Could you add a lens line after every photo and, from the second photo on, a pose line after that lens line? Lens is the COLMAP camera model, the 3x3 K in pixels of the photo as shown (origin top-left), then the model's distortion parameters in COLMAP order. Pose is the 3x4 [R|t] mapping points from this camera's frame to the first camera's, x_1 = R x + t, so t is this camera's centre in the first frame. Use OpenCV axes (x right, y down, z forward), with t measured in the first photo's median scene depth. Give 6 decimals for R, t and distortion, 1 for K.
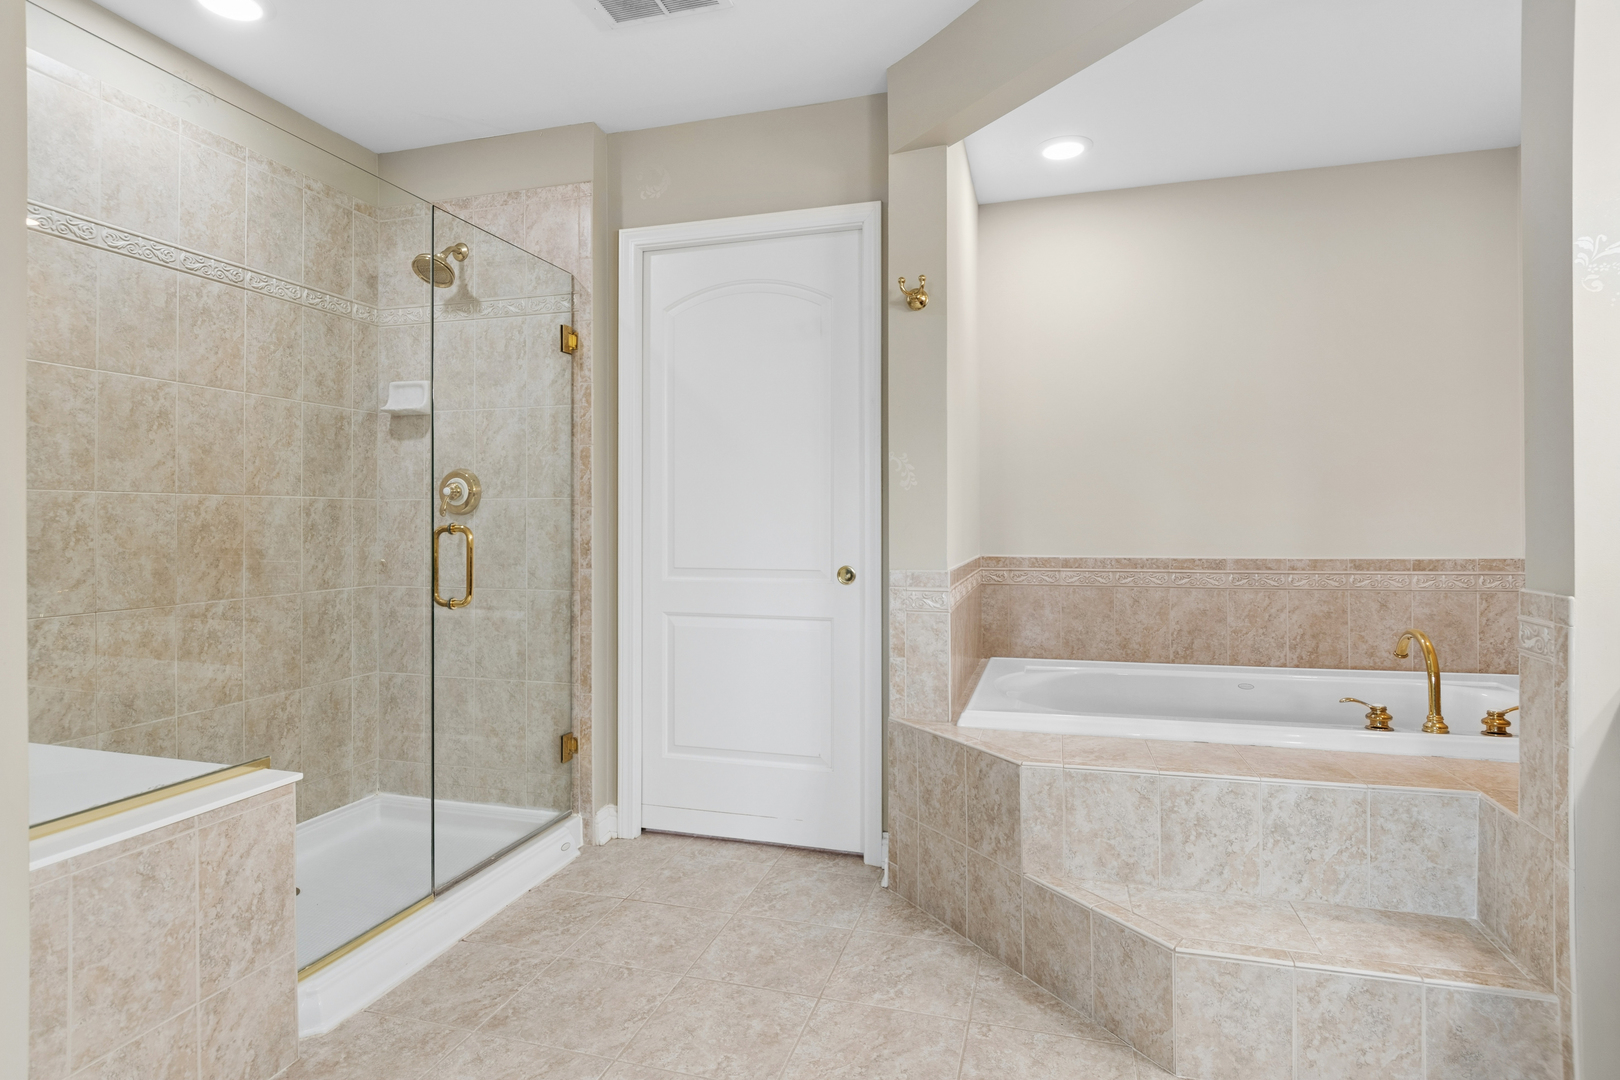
lens RADIAL K [[858.5, 0, 813.9], [0, 858.5, 514.6], [0, 0, 1]] dist [0.001427, -0.004412]
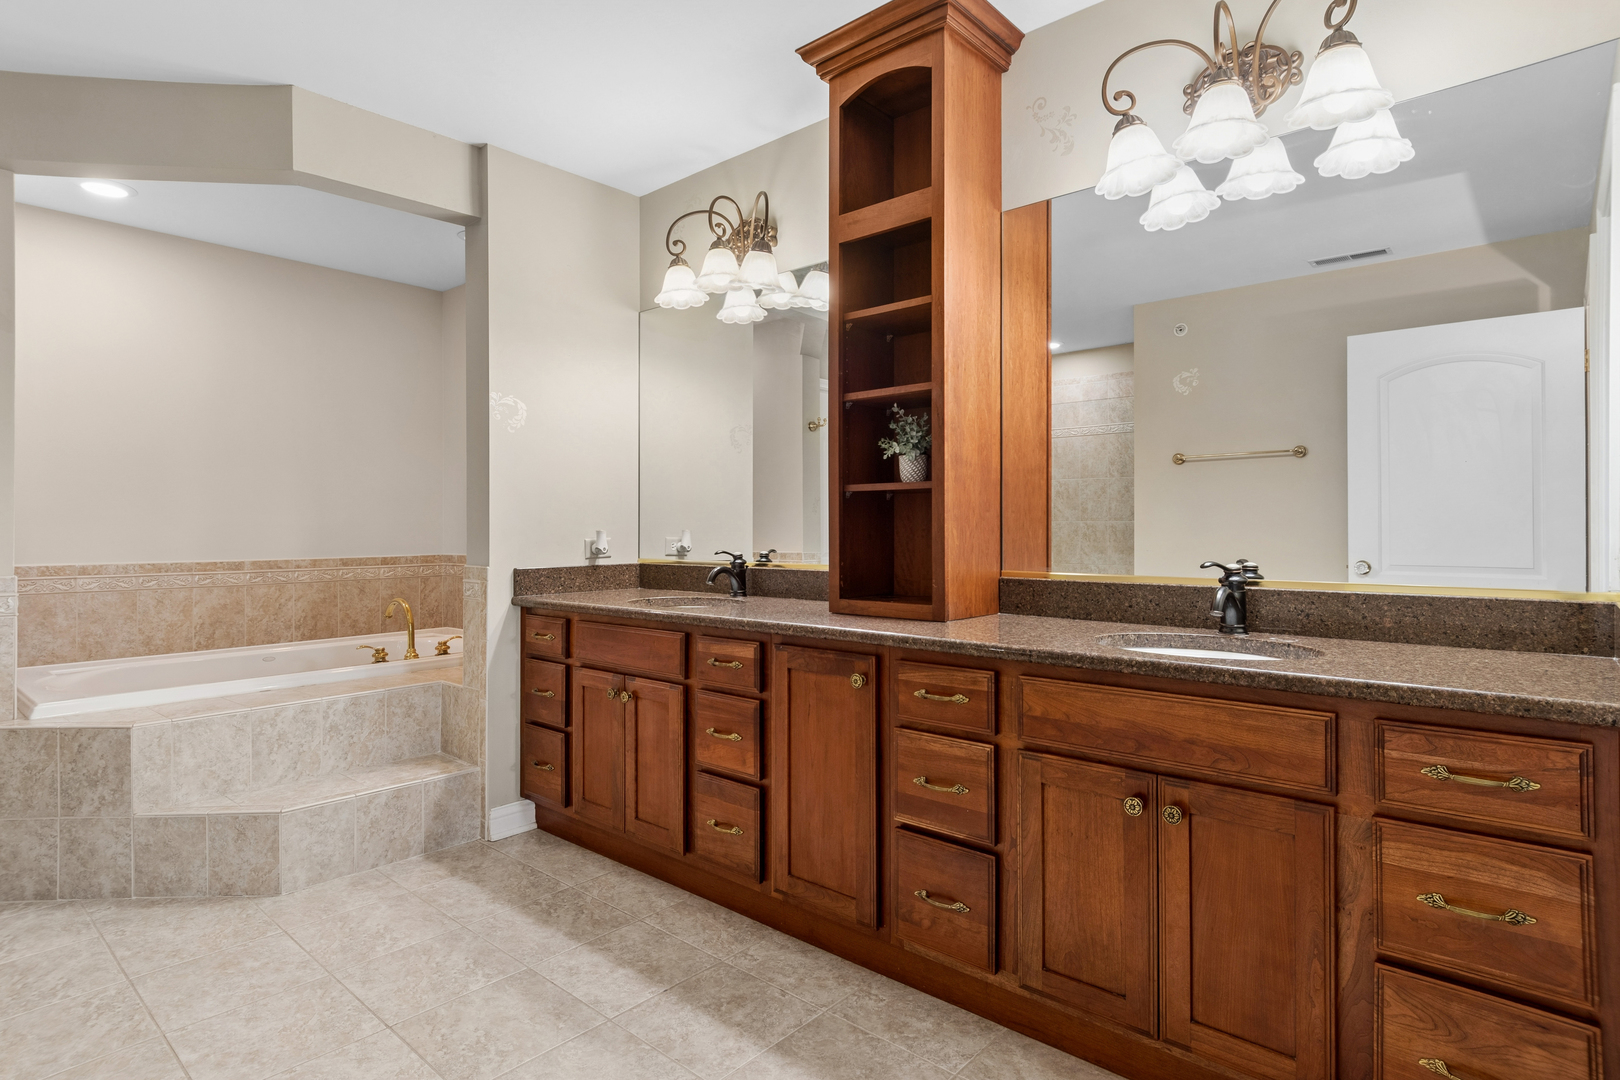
lens RADIAL K [[858.5, 0, 810.7], [0, 858.5, 532.0], [0, 0, 1]] dist [0.001427, -0.004412]
pose [[0.423391, -0.000734, 0.905947, -0.462148], [-0.006669, 0.999970, 0.003927, -0.000910], [-0.905923, -0.007704, 0.423373, -0.404746]]
